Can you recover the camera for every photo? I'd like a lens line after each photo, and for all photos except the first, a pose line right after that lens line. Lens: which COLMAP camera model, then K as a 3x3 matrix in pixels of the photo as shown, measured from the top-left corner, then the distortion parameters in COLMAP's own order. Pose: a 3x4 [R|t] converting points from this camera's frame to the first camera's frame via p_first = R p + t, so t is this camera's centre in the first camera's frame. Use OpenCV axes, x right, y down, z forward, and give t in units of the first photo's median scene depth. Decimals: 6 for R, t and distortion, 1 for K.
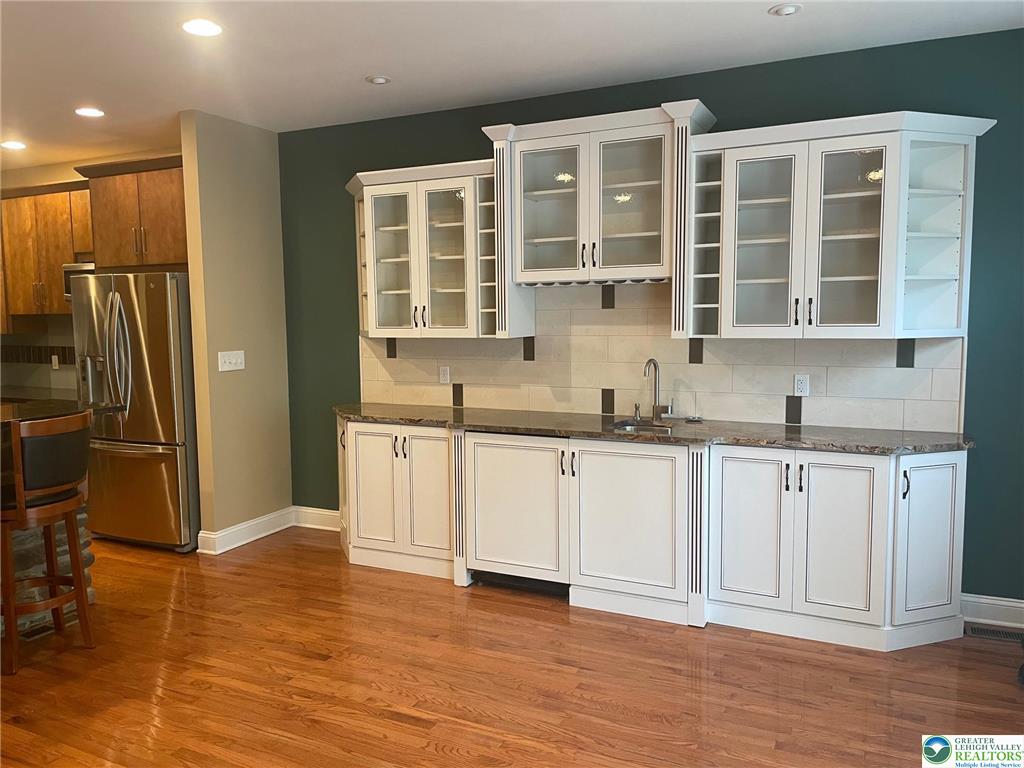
lens RADIAL K [[772.4, 0, 512.0], [0, 772.4, 384.6], [0, 0, 1]] dist [0.046788, -0.073891]
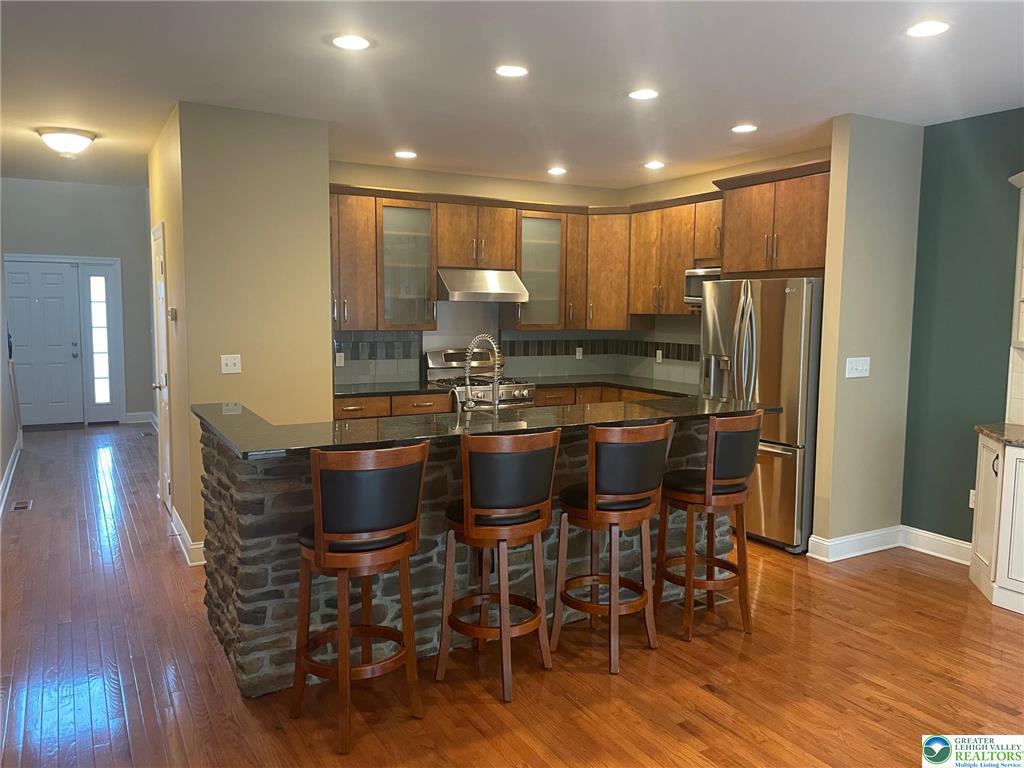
lens RADIAL K [[772.4, 0, 506.9], [0, 772.4, 380.2], [0, 0, 1]] dist [0.046788, -0.073891]
pose [[0.807881, 0.070796, -0.585079, -0.144241], [-0.070936, 0.997222, 0.022718, -0.005574], [0.585062, 0.023150, 0.810658, -0.045950]]
